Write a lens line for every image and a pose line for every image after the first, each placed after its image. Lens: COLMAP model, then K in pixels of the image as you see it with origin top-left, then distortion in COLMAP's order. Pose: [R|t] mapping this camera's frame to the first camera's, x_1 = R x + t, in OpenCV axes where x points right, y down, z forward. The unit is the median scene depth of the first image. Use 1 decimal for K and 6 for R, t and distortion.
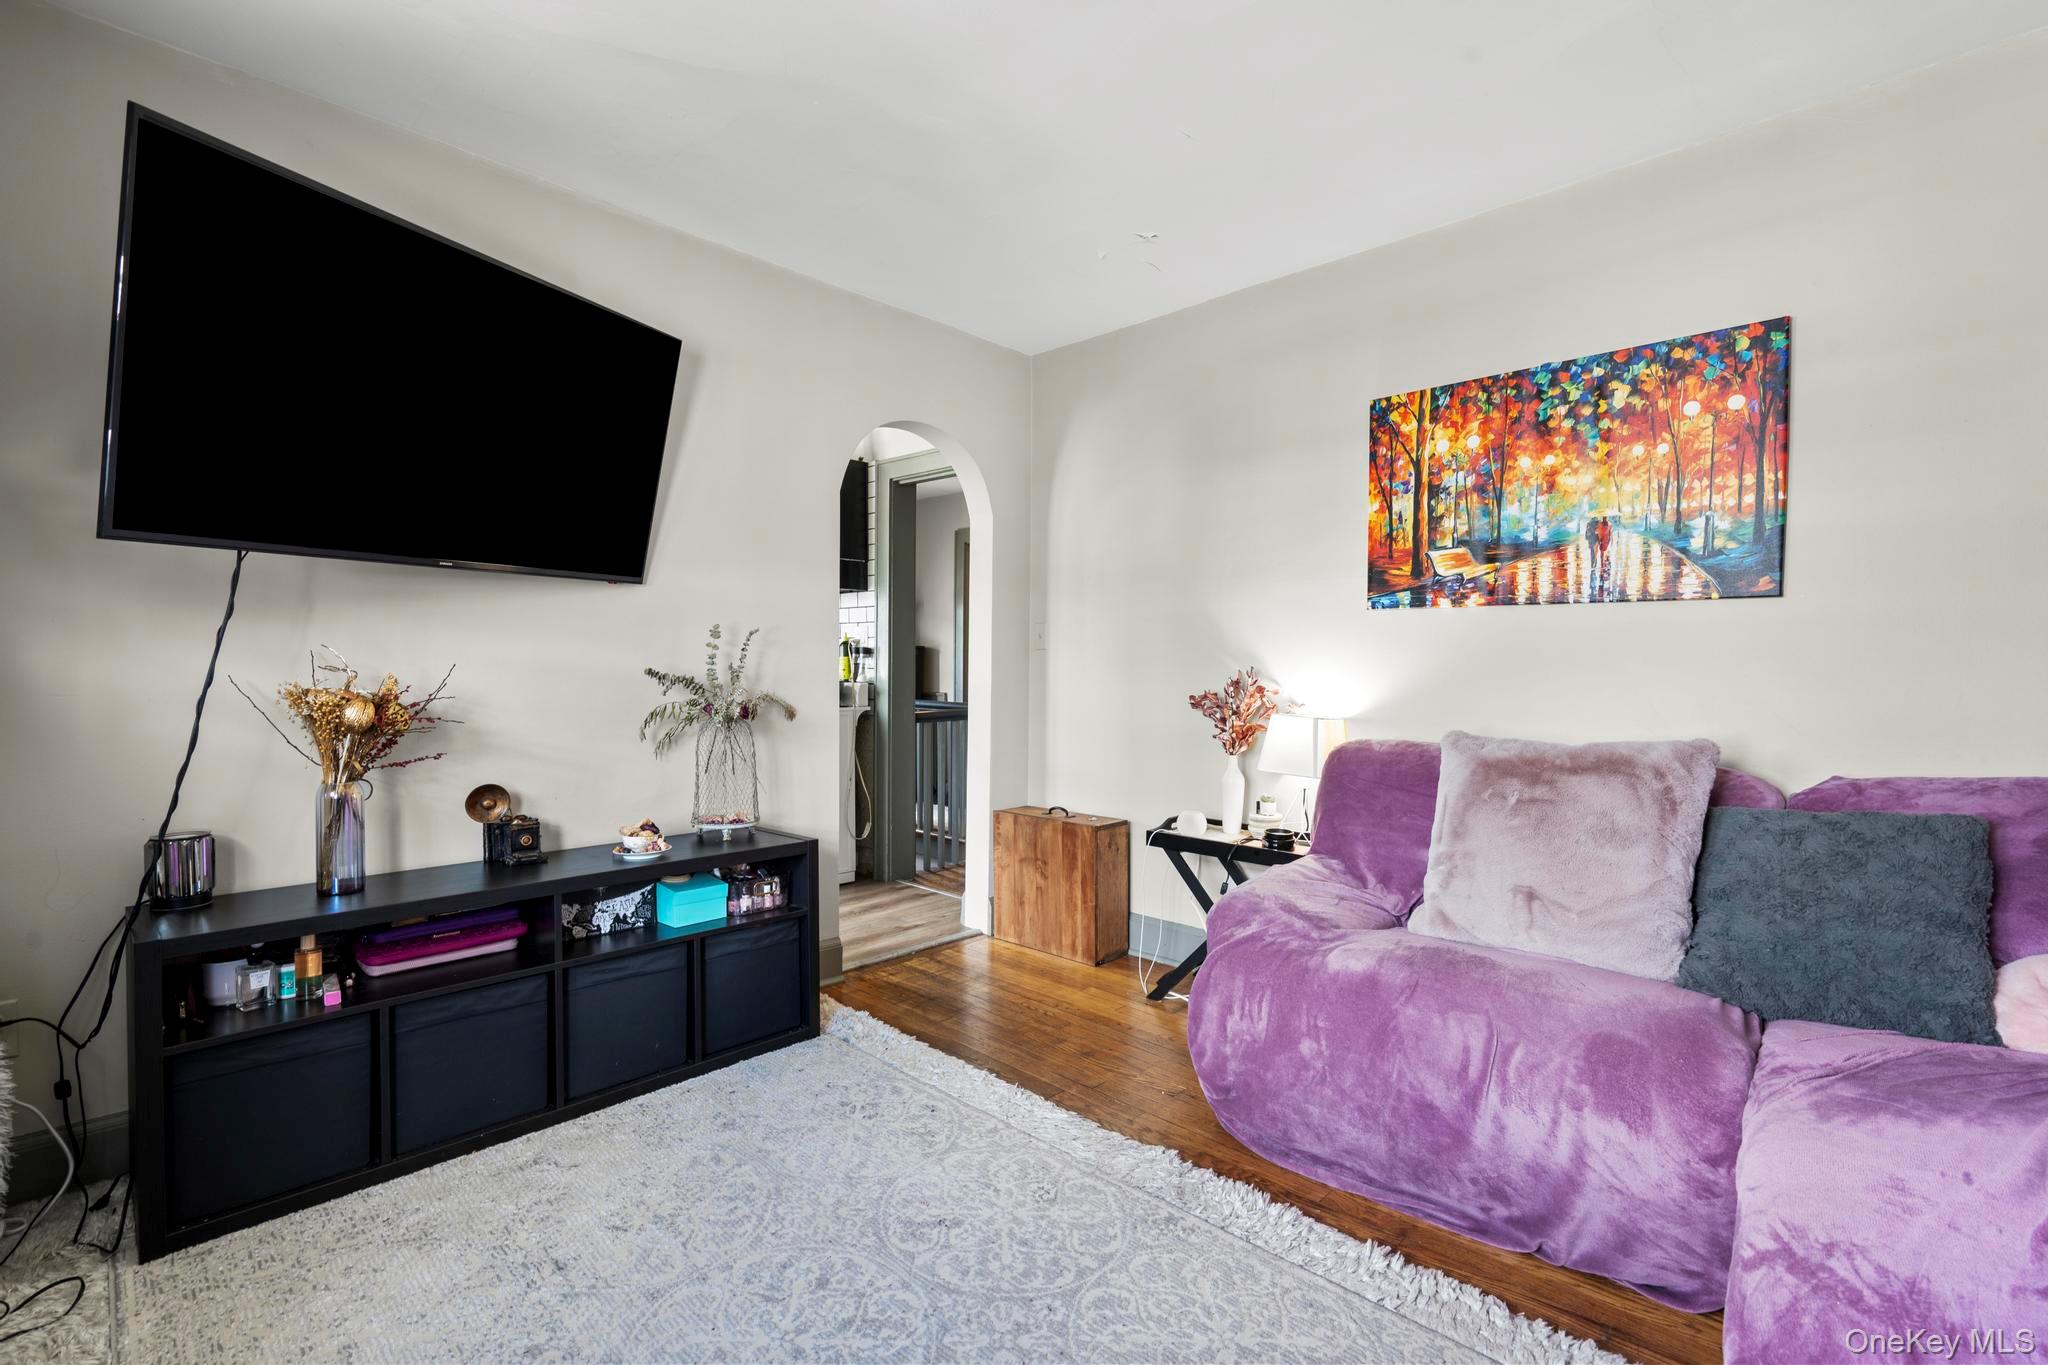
lens RADIAL K [[918.2, 0, 1021.3], [0, 918.2, 681.9], [0, 0, 1]] dist [-0.004095, 0.002816]
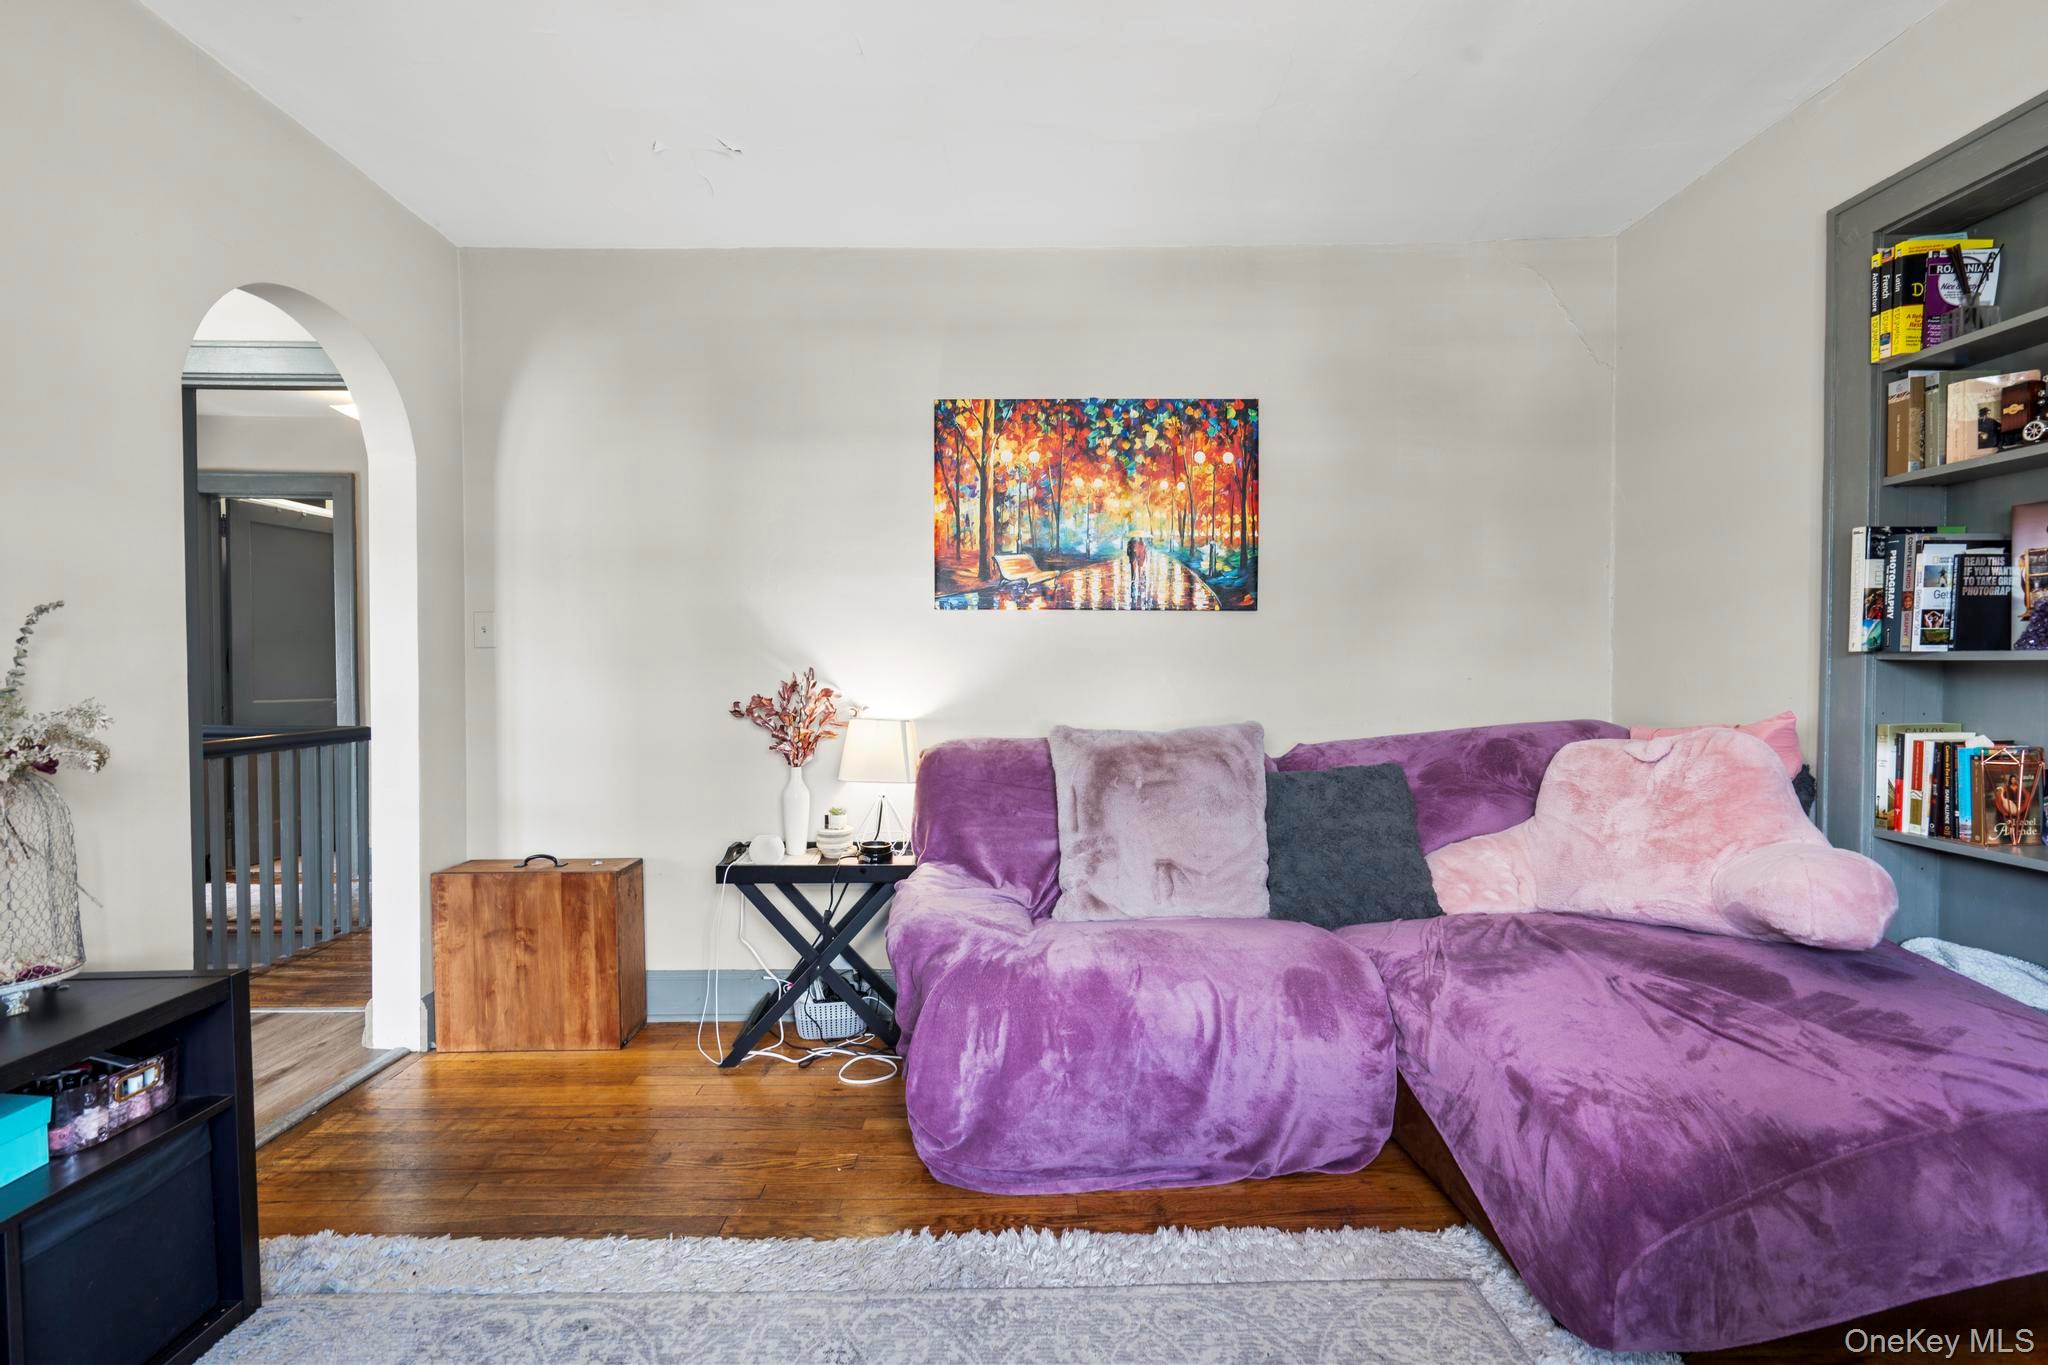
lens RADIAL K [[918.2, 0, 1021.6], [0, 918.2, 683.4], [0, 0, 1]] dist [-0.004095, 0.002816]
pose [[0.710809, -0.019276, 0.703121, -0.298588], [0.020430, 0.999768, 0.006756, -0.003486], [-0.703088, 0.009562, 0.711038, 0.260661]]
